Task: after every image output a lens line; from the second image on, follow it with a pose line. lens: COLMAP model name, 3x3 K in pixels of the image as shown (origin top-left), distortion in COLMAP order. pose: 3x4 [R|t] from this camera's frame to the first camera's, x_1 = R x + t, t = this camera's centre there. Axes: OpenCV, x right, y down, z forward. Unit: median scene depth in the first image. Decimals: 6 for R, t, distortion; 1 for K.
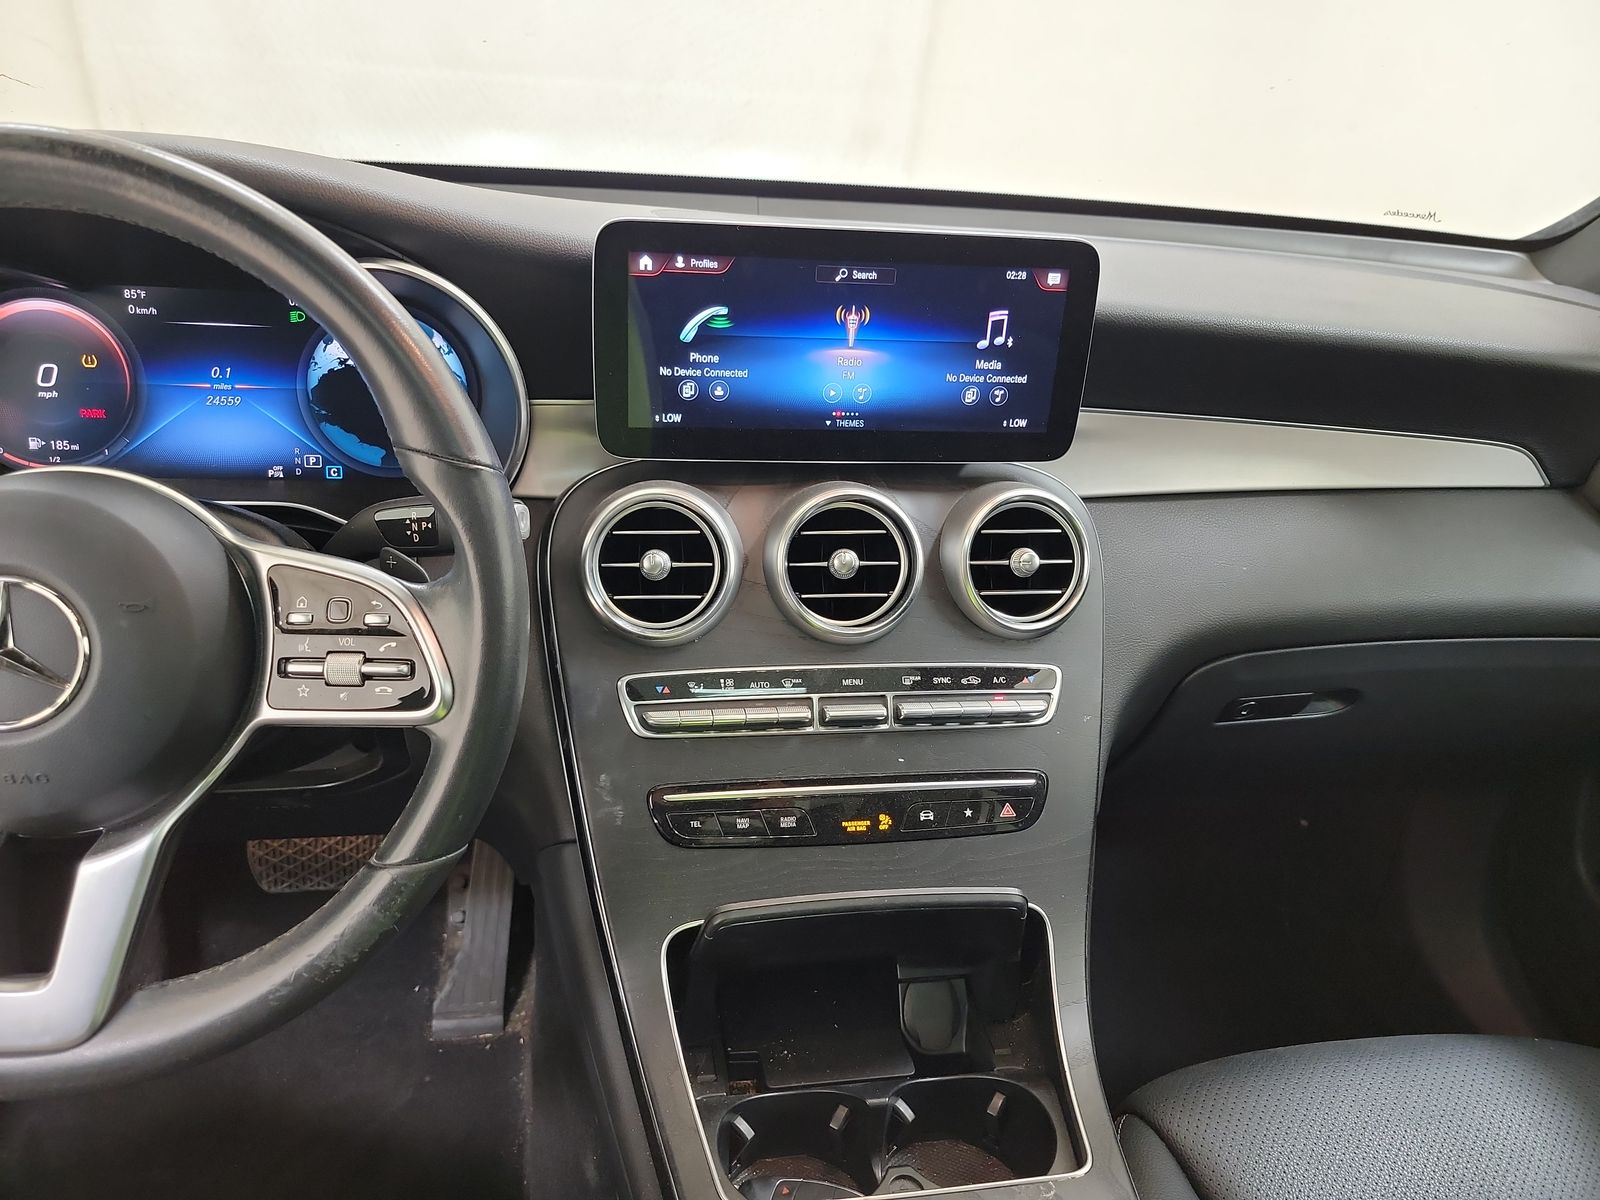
lens RADIAL K [[1094.8, 0, 795.5], [0, 1094.8, 597.7], [0, 0, 1]] dist [0.038322, -0.034132]
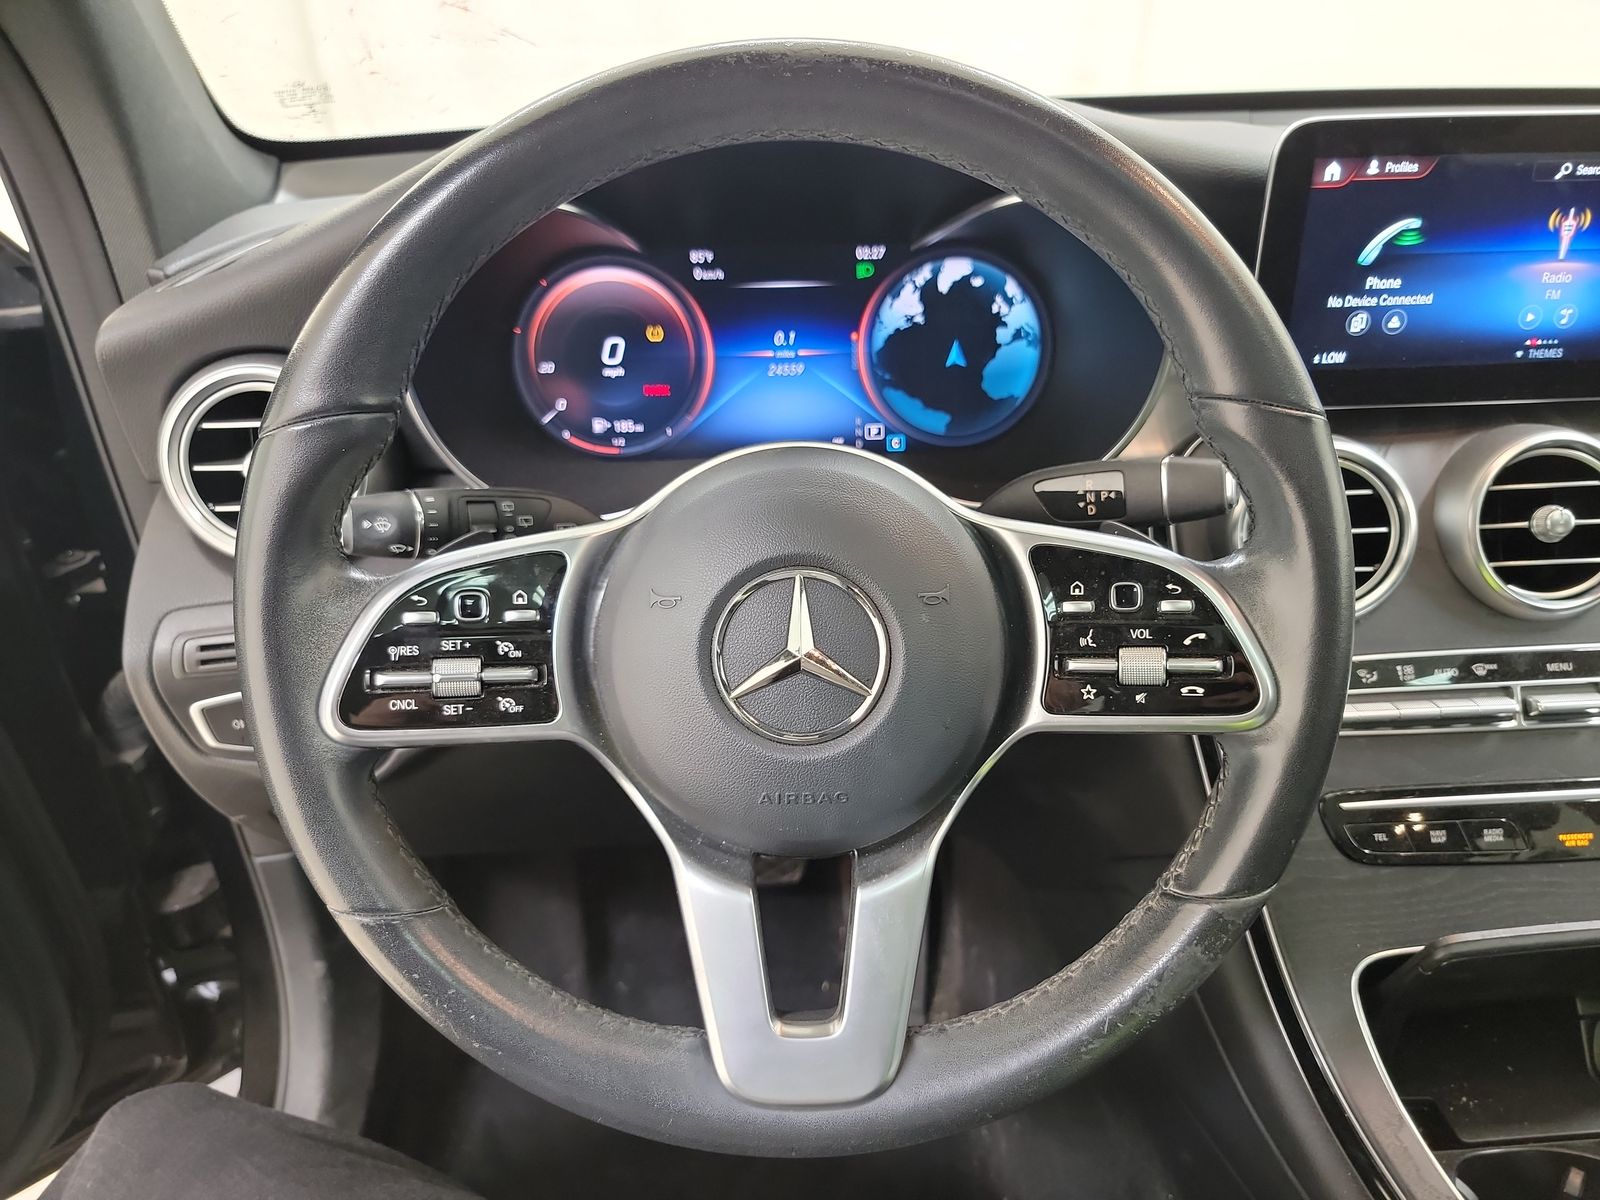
lens RADIAL K [[1094.8, 0, 787.7], [0, 1094.8, 601.2], [0, 0, 1]] dist [0.038322, -0.034132]
pose [[0.991501, -0.024449, -0.127781, -0.425943], [0.027825, 0.999308, 0.024704, -0.009591], [0.127089, -0.028049, 0.991495, 0.098475]]
